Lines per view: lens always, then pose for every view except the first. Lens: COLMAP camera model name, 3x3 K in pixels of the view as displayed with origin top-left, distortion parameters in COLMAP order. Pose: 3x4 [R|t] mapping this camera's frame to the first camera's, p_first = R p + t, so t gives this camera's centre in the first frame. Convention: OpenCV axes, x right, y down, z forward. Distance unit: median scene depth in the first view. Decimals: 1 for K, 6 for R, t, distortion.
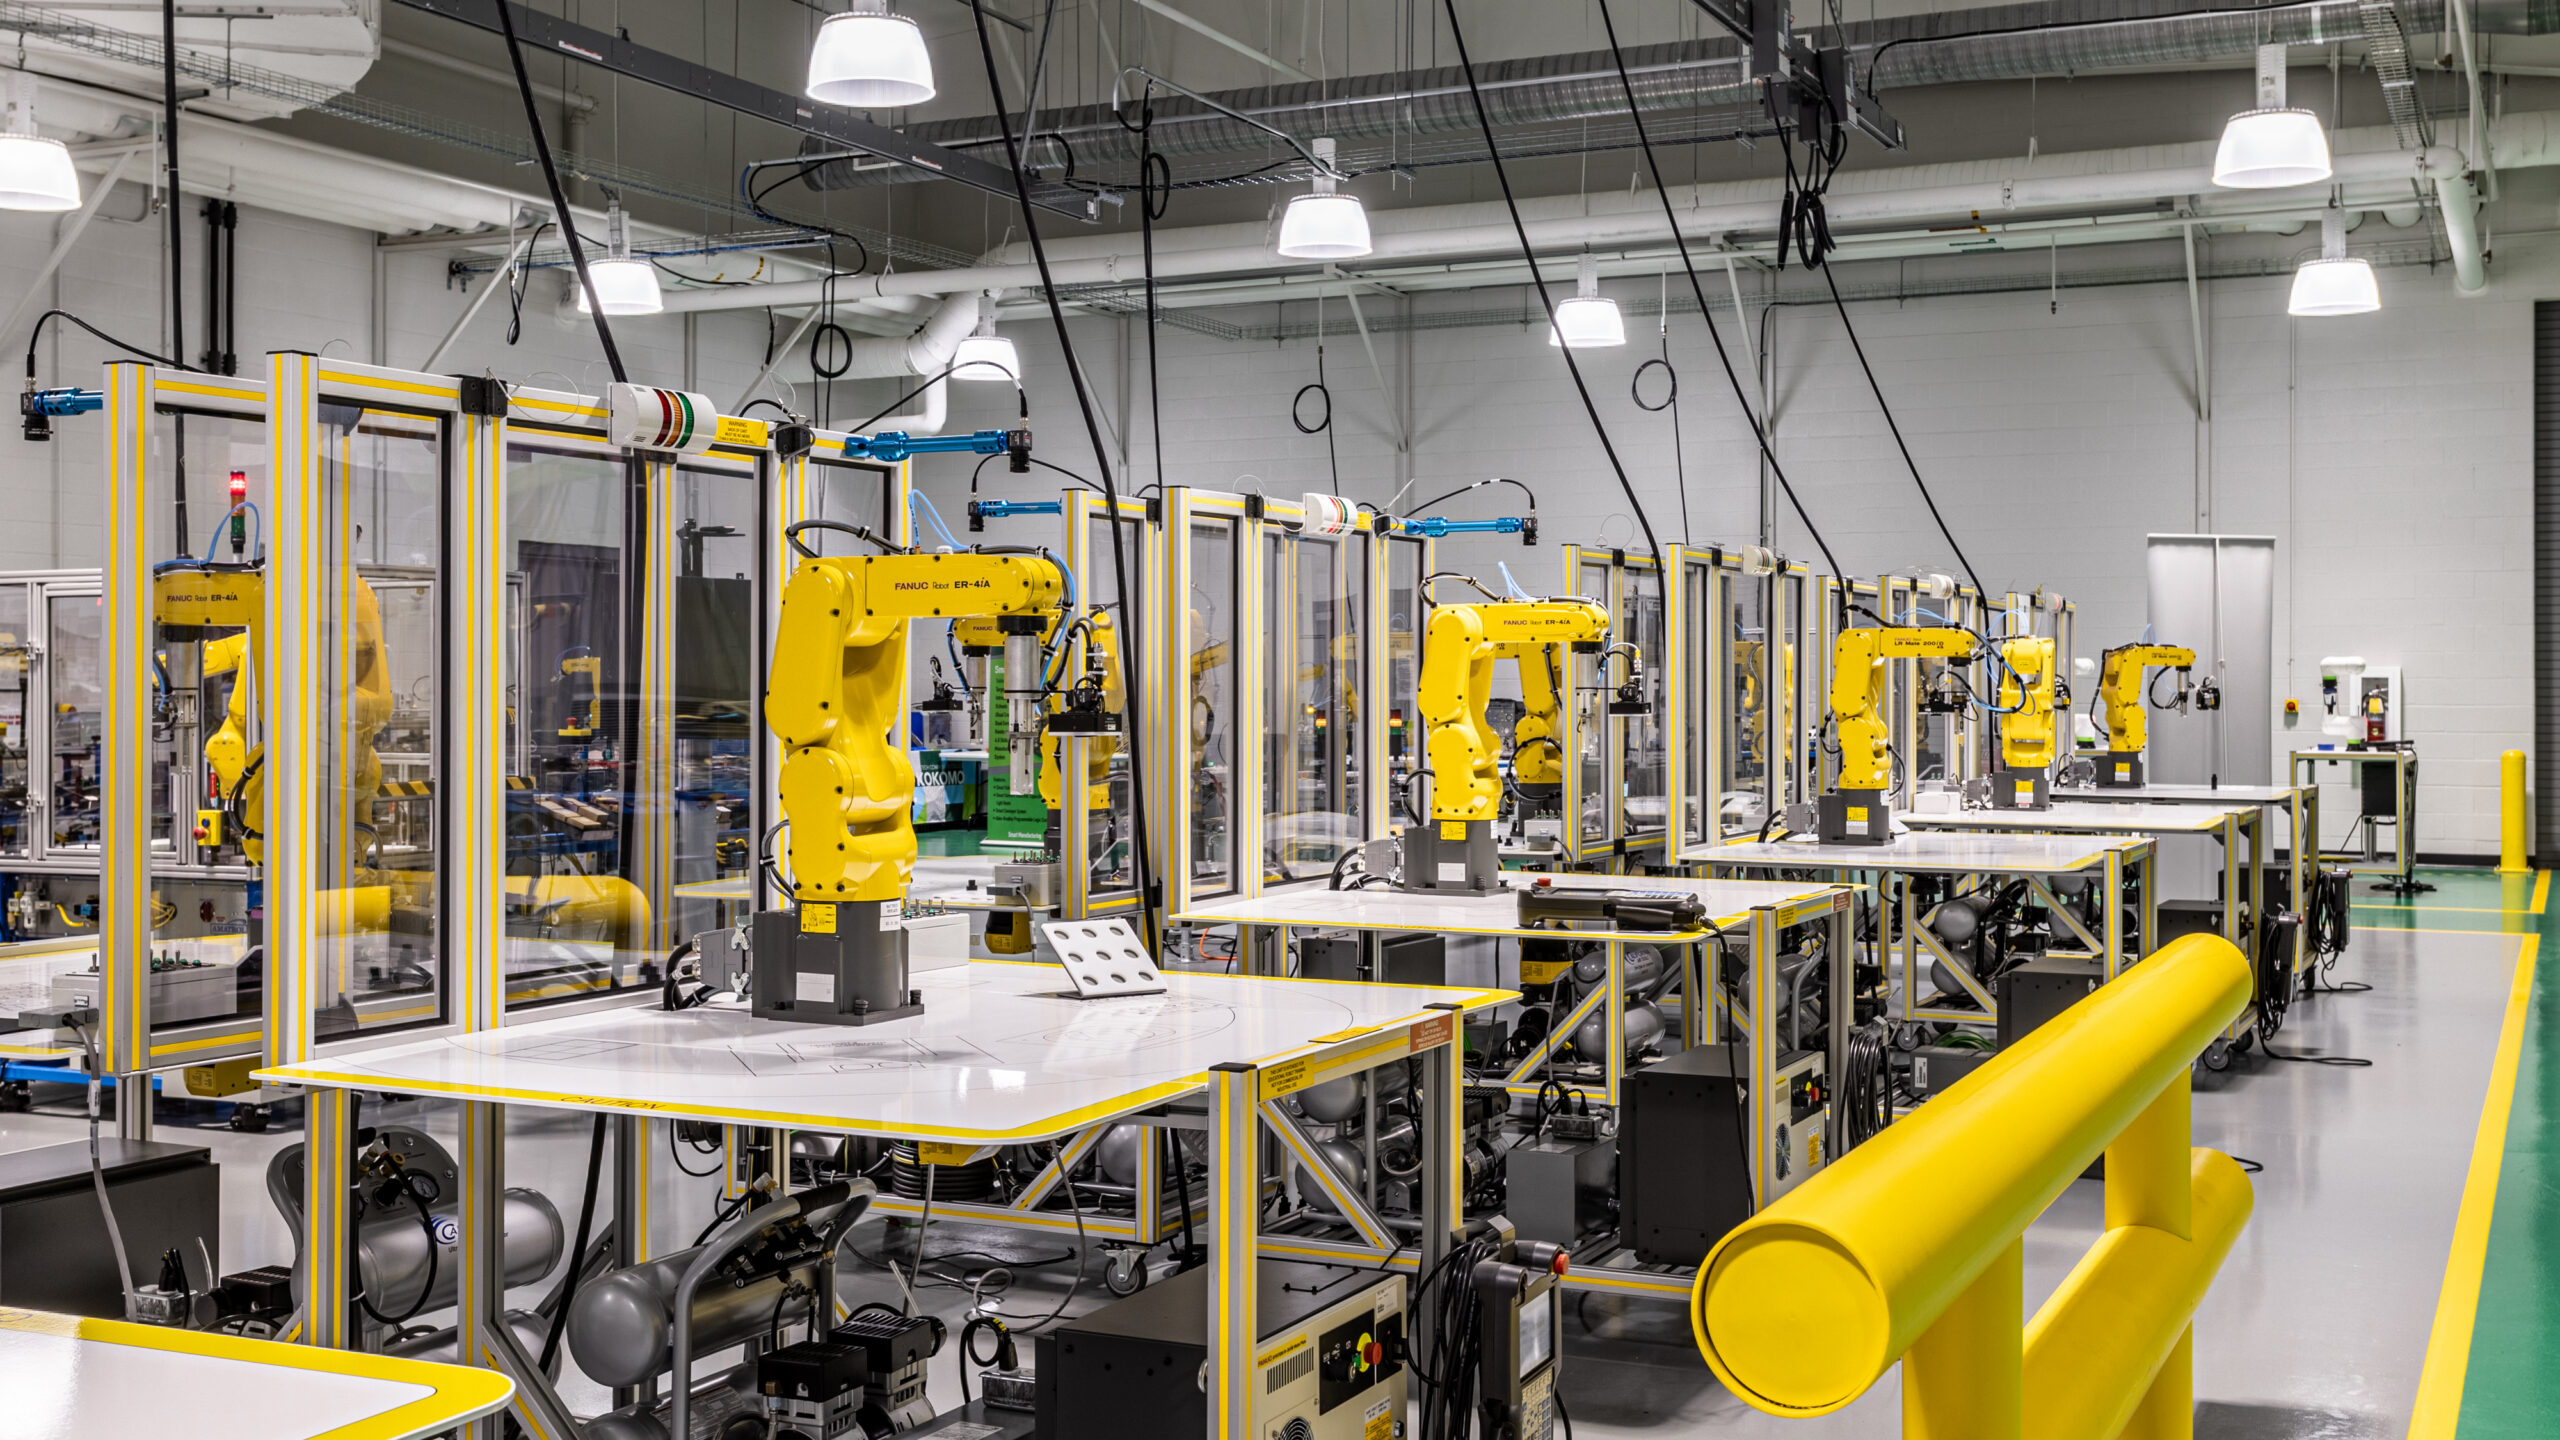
lens RADIAL K [[2705.5, 0, 1273.6], [0, 2705.5, 681.9], [0, 0, 1]] dist [0.036344, 0.012417]
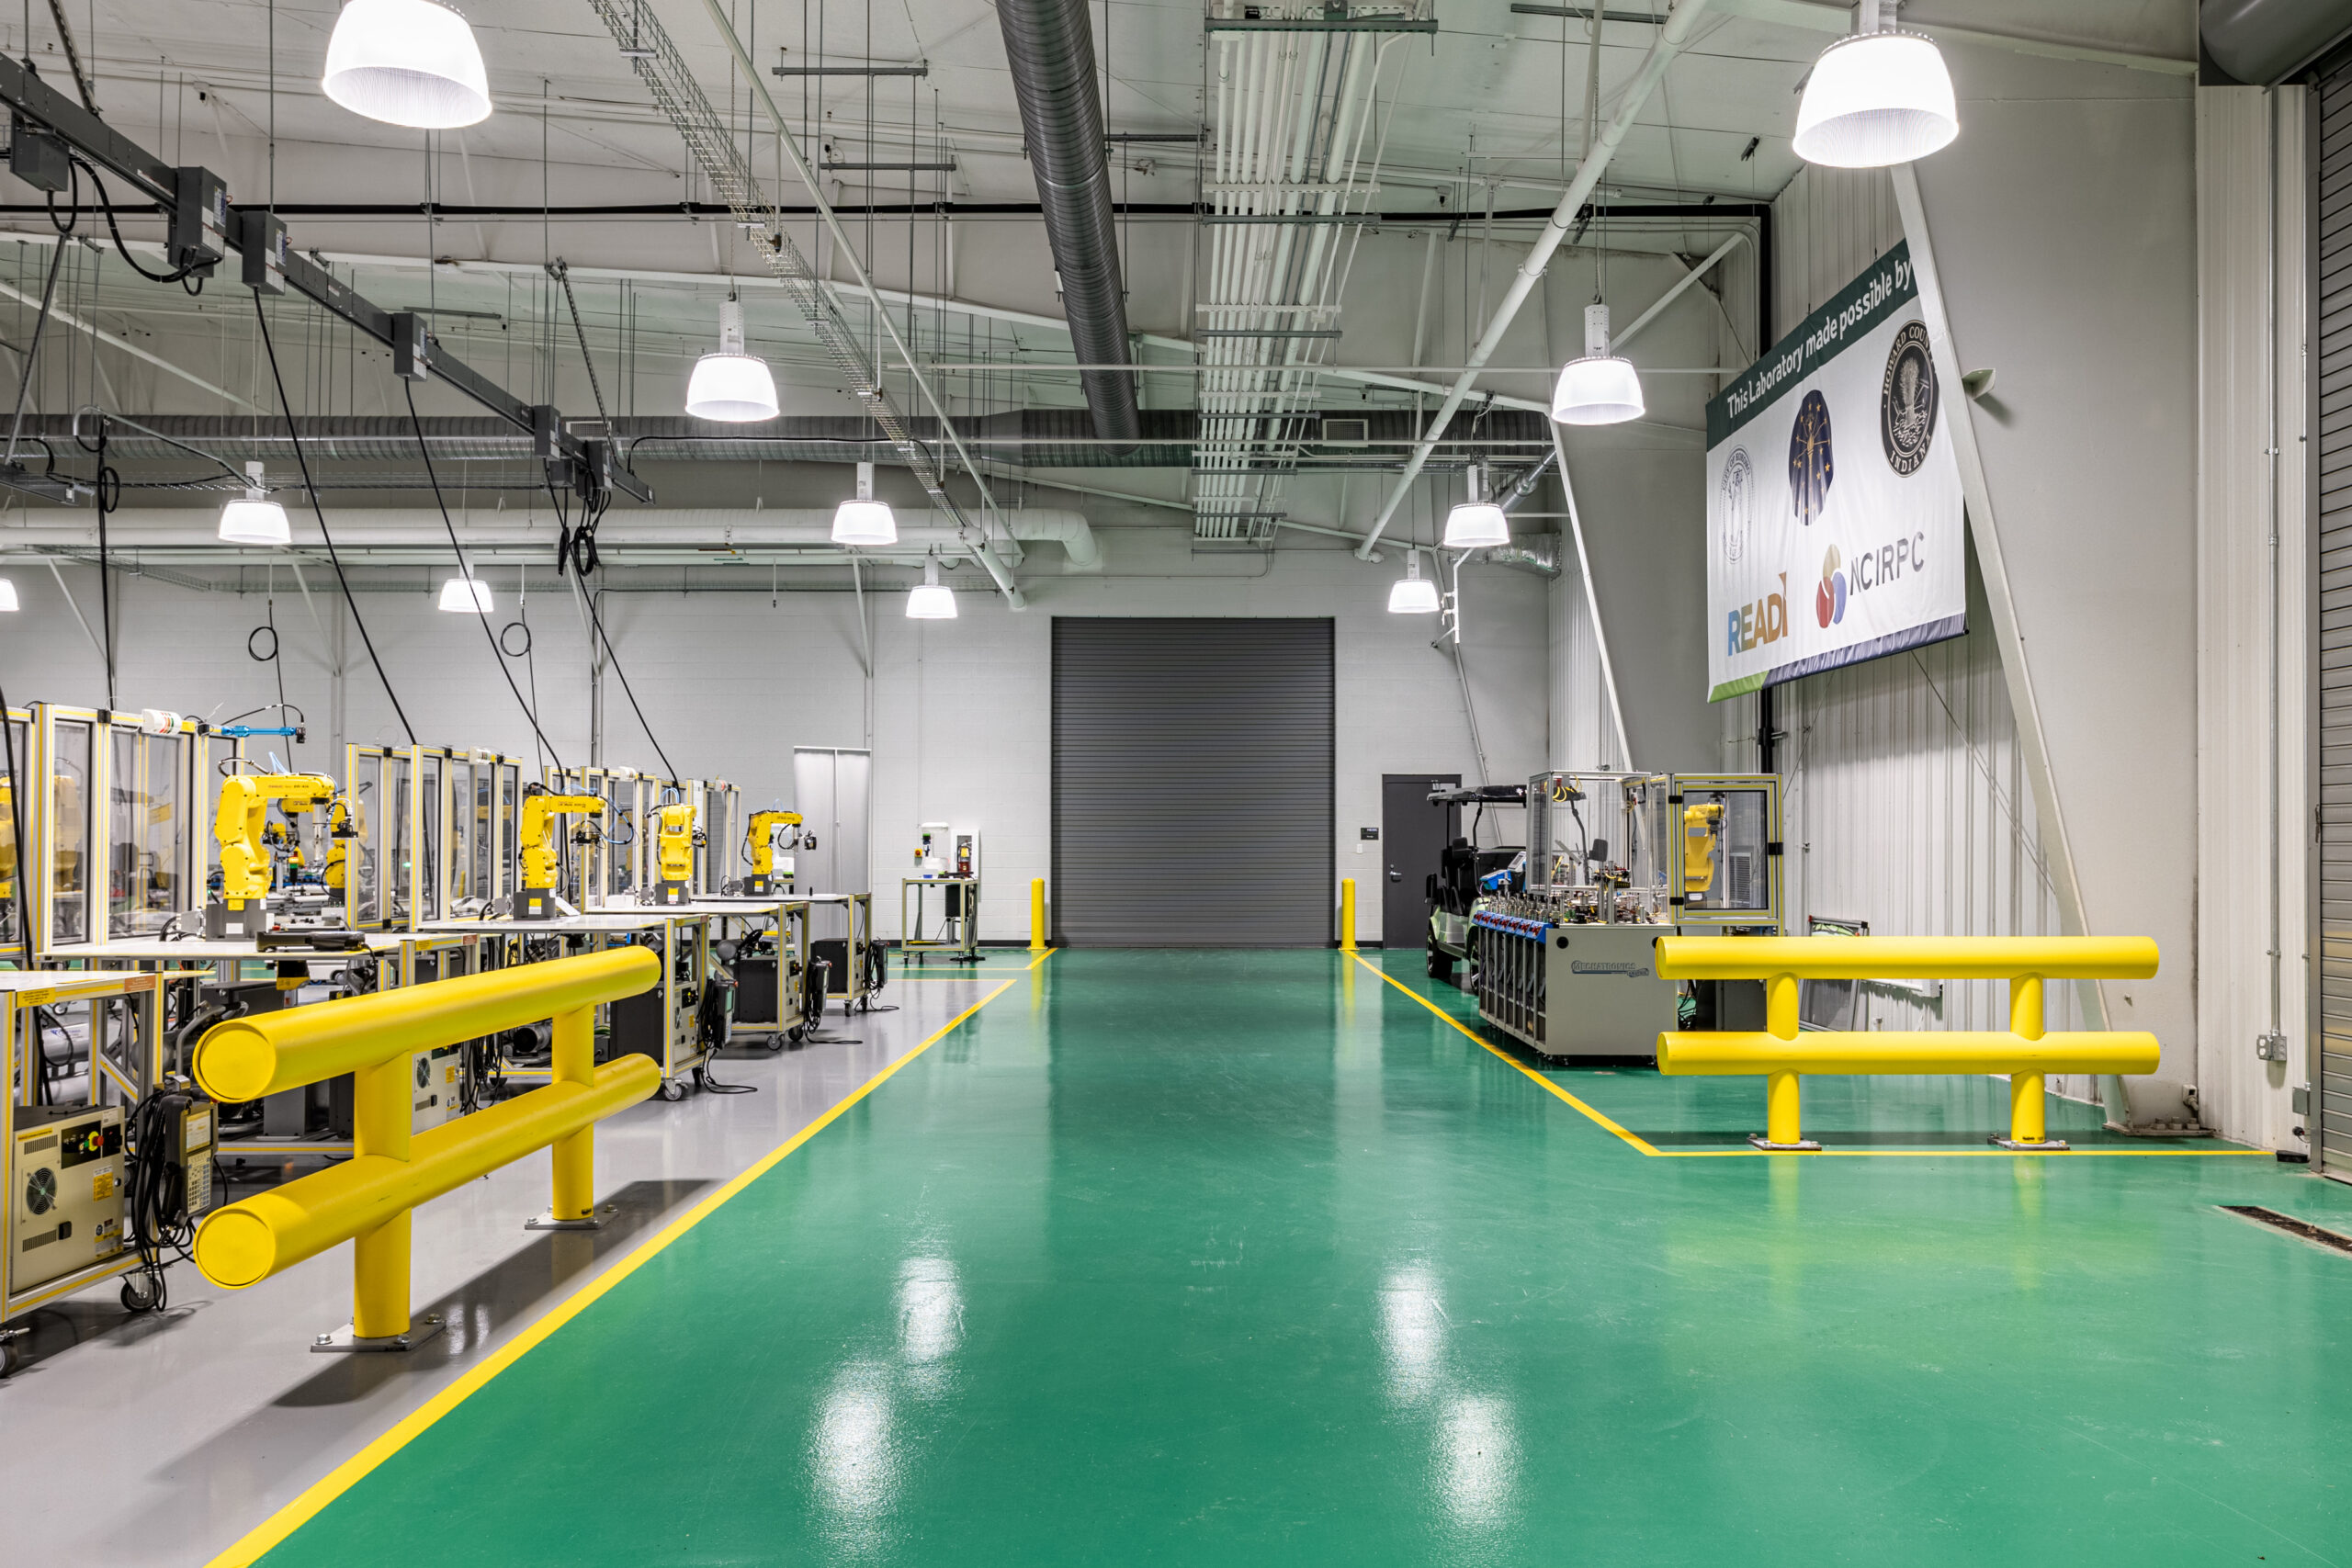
lens RADIAL K [[1885.0, 0, 1169.5], [0, 1885.0, 817.7], [0, 0, 1]] dist [-0.007524, 0.060323]
pose [[0.904619, 0.007104, 0.426163, 0.032136], [-0.000832, 0.999889, -0.014901, 0.005726], [-0.426221, 0.013125, 0.904524, -0.127675]]
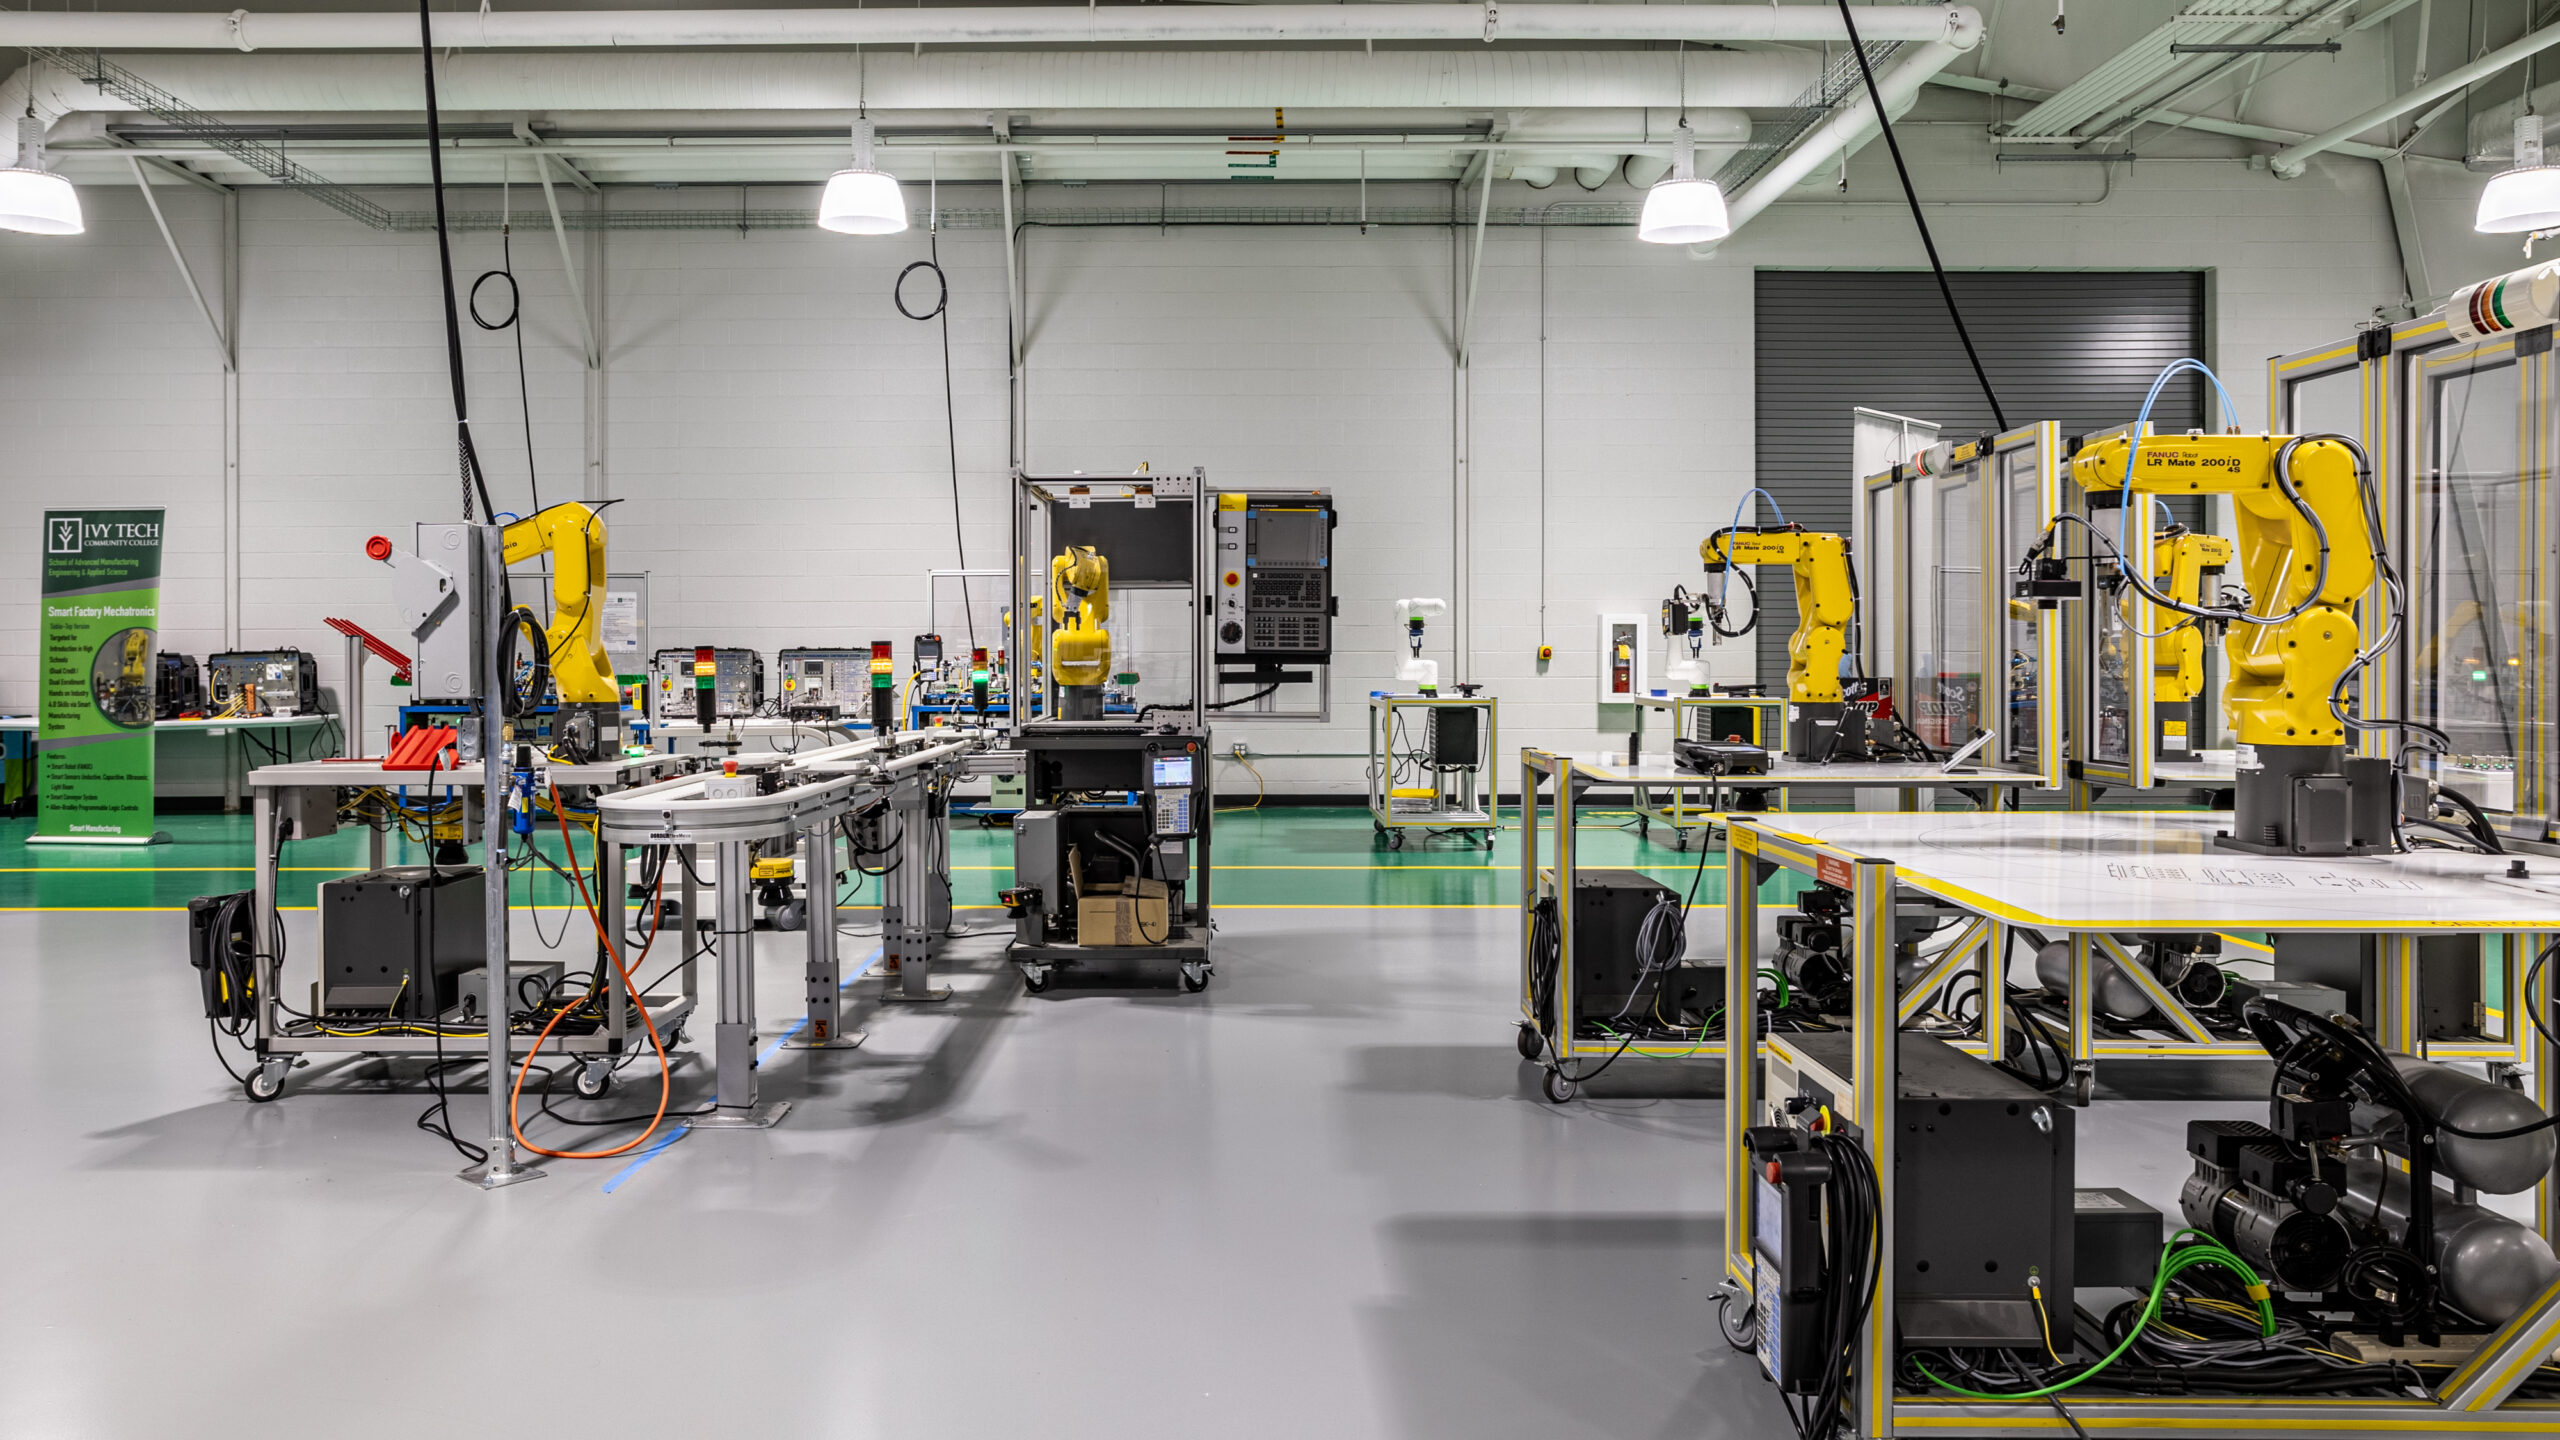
lens RADIAL K [[1973.8, 0, 1271.9], [0, 1973.8, 659.4], [0, 0, 1]] dist [-0.001431, 0.004518]
pose [[0.903853, -0.002593, 0.427835, -0.041005], [0.001924, 0.999996, 0.001996, 0.012314], [-0.427838, -0.000981, 0.903855, 0.496656]]
